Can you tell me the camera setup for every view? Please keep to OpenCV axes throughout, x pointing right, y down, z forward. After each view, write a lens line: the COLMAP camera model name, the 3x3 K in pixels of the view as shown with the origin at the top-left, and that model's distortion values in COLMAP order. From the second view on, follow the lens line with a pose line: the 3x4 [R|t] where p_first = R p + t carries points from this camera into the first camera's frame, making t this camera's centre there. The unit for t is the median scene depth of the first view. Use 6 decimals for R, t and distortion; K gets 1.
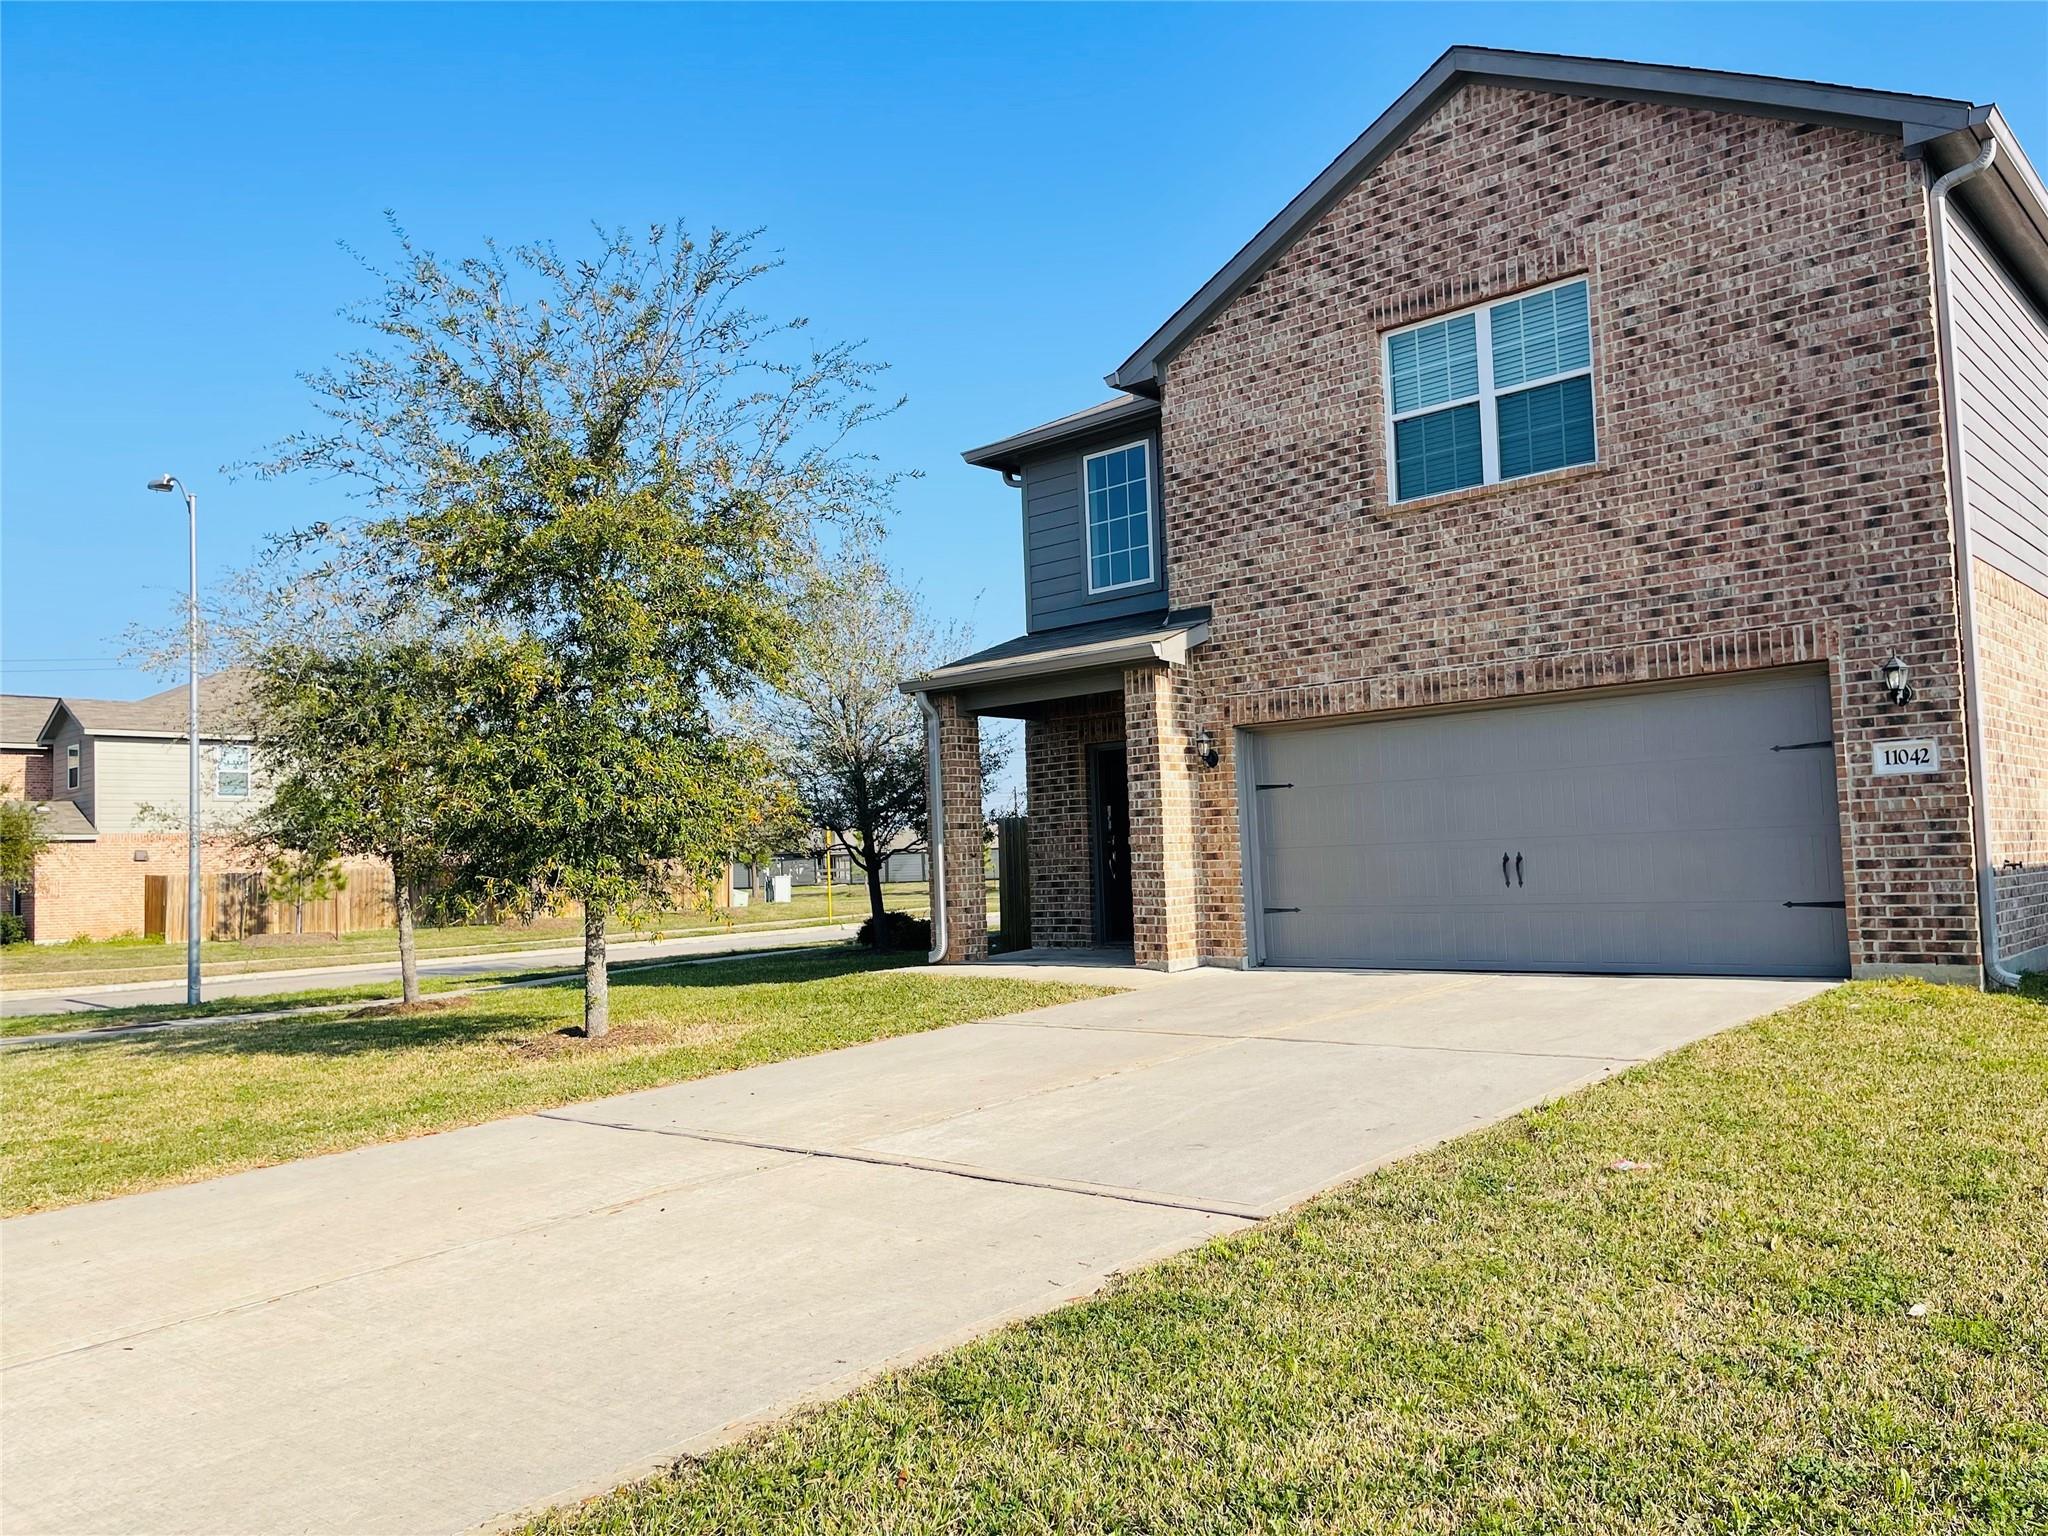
lens RADIAL K [[1542.2, 0, 1041.4], [0, 1542.2, 770.3], [0, 0, 1]] dist [0.083302, -0.101890]
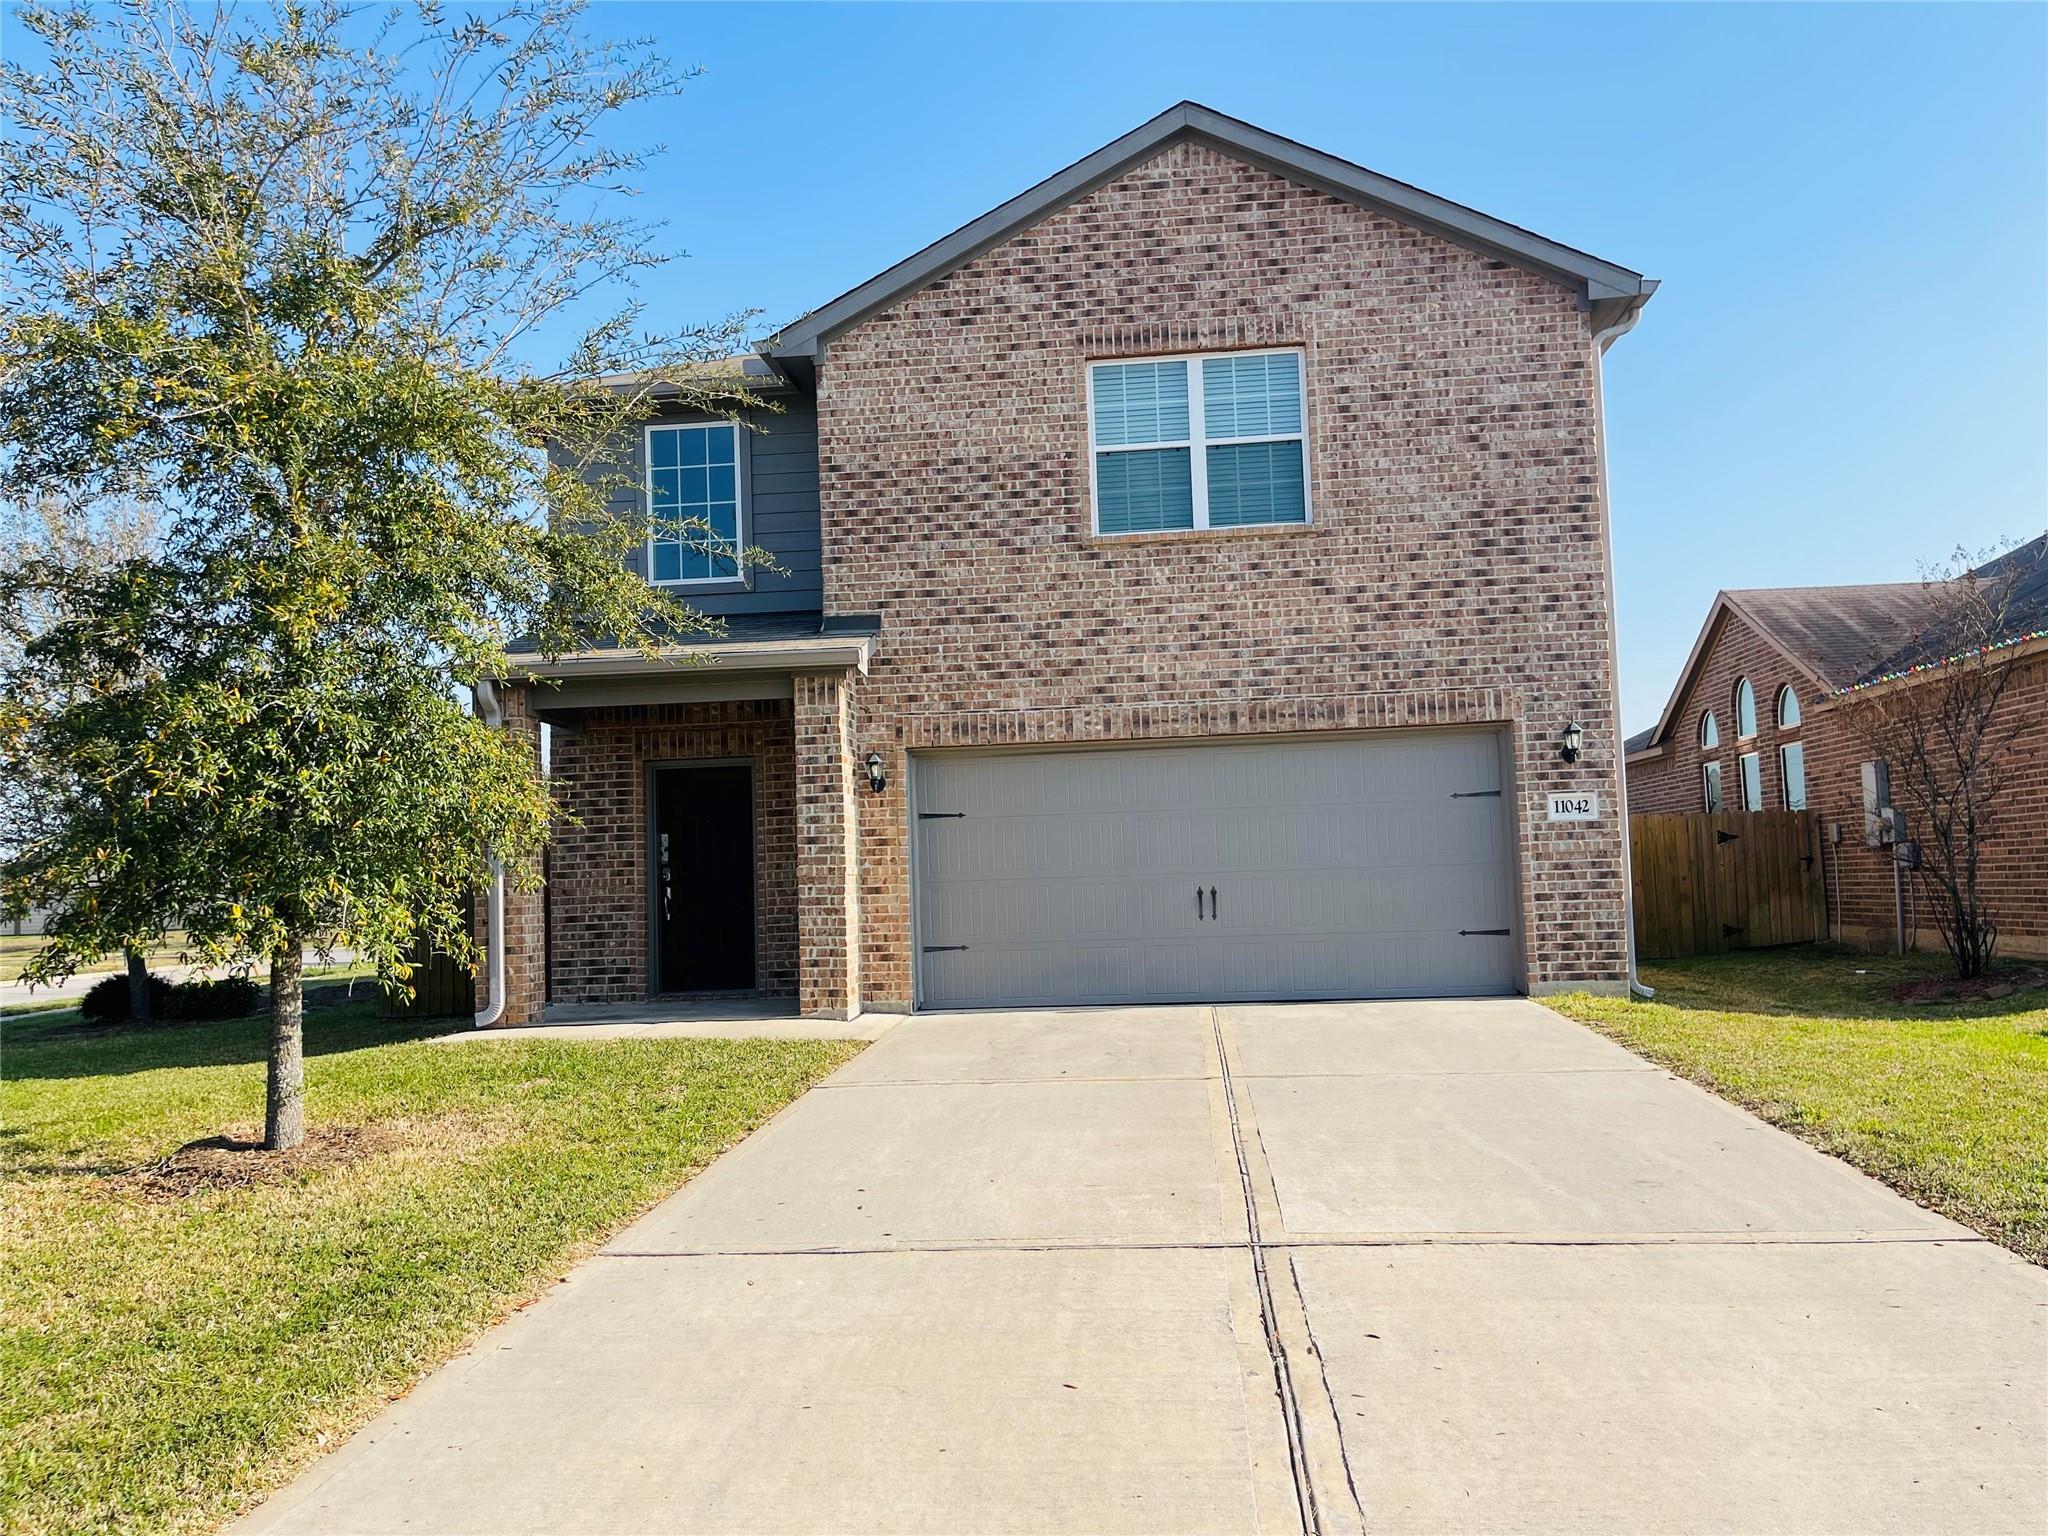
lens RADIAL K [[1542.2, 0, 1028.7], [0, 1542.2, 769.9], [0, 0, 1]] dist [0.083302, -0.101890]
pose [[0.804336, 0.055020, 0.591621, -0.404027], [-0.033723, 0.998326, -0.046995, 0.027882], [-0.593217, 0.017849, 0.804845, 0.246364]]
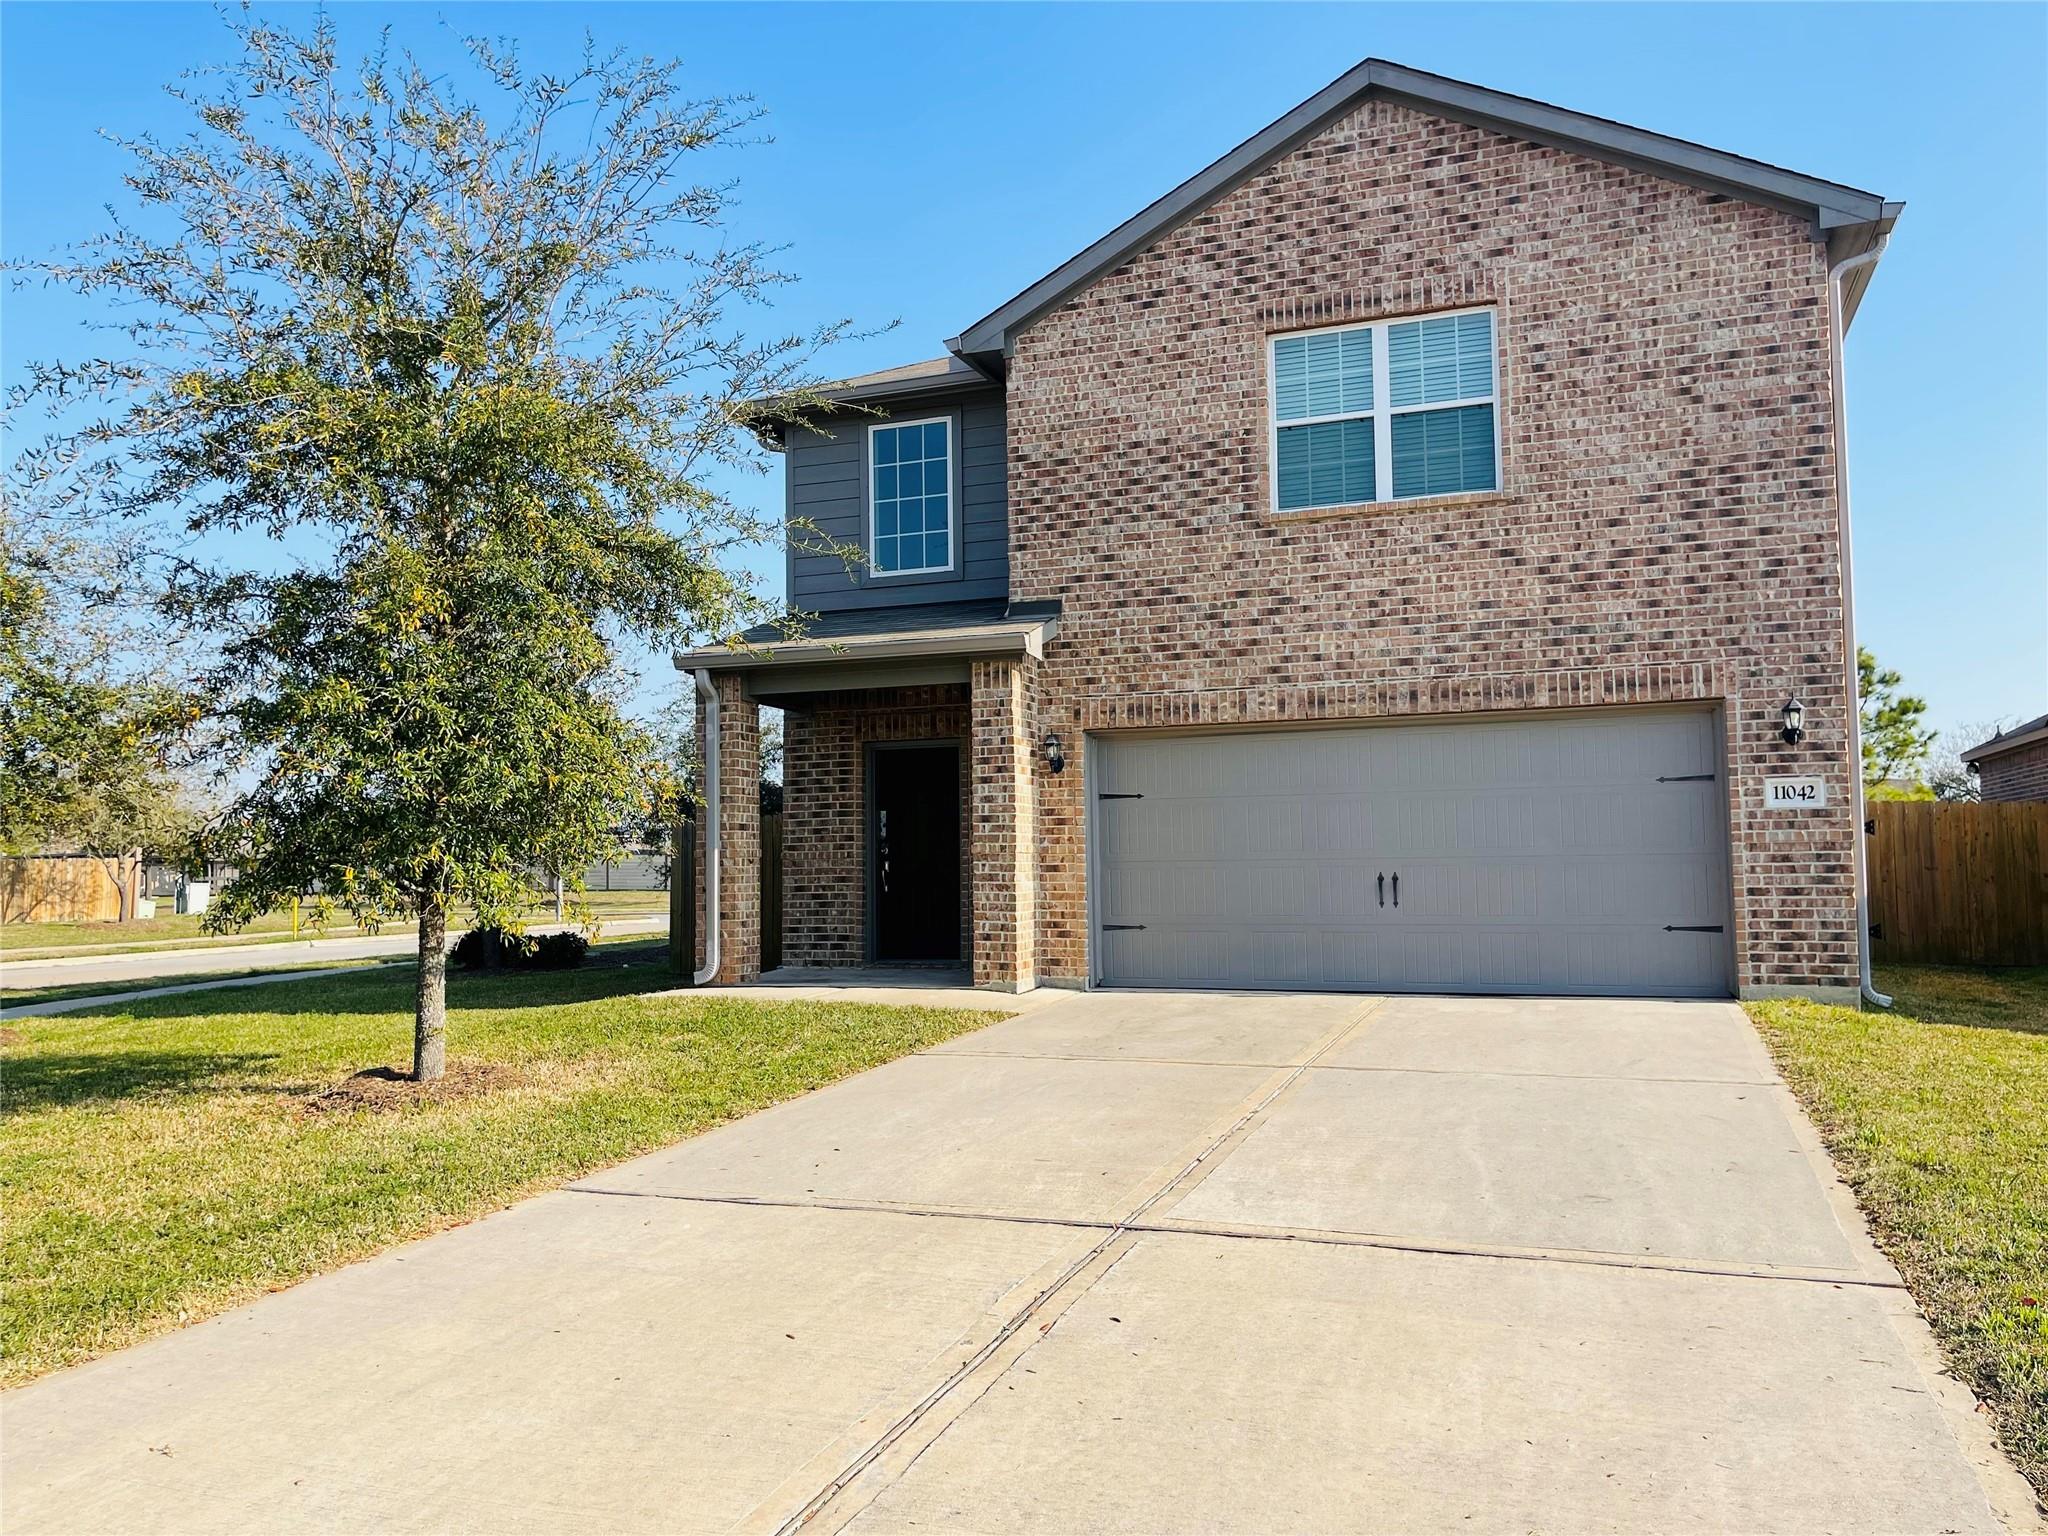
lens RADIAL K [[1542.2, 0, 1023.5], [0, 1542.2, 763.5], [0, 0, 1]] dist [0.083302, -0.101890]
pose [[0.930975, 0.051997, 0.361361, -0.277586], [-0.045712, 0.998618, -0.025925, 0.019840], [-0.362210, 0.007617, 0.932065, 0.160058]]
